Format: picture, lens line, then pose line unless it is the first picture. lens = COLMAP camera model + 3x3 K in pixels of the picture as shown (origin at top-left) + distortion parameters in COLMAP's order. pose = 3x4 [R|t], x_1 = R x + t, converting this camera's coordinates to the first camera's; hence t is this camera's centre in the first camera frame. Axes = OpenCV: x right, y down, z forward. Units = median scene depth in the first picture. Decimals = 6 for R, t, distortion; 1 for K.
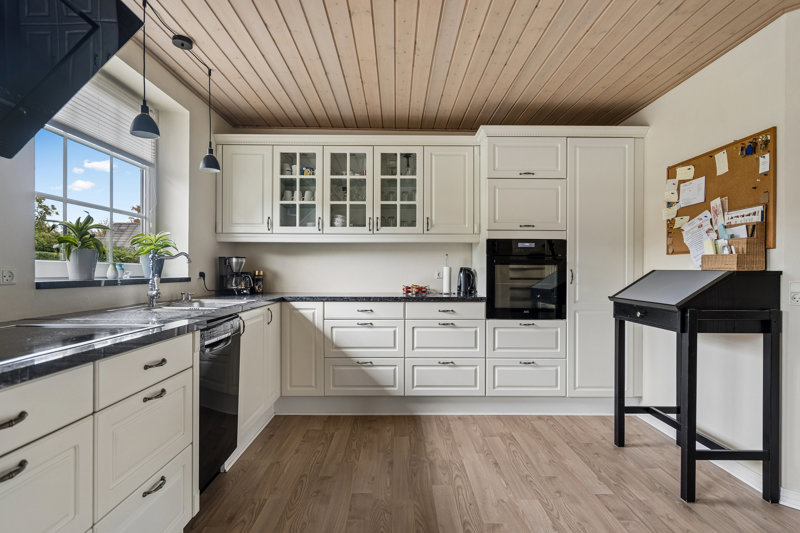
lens RADIAL K [[416.0, 0, 402.5], [0, 416.0, 267.8], [0, 0, 1]] dist [0.015605, -0.001583]
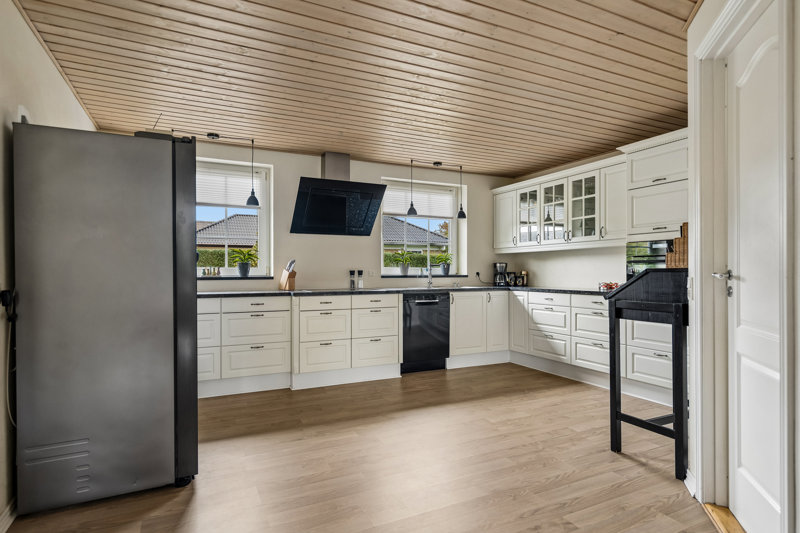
lens RADIAL K [[449.4, 0, 401.3], [0, 449.4, 270.1], [0, 0, 1]] dist [-0.006641, -0.000766]
pose [[0.419105, -0.007820, -0.907904, 1.083405], [0.007514, 0.999959, -0.005144, 0.008914], [0.907907, -0.004666, 0.419146, -0.094162]]
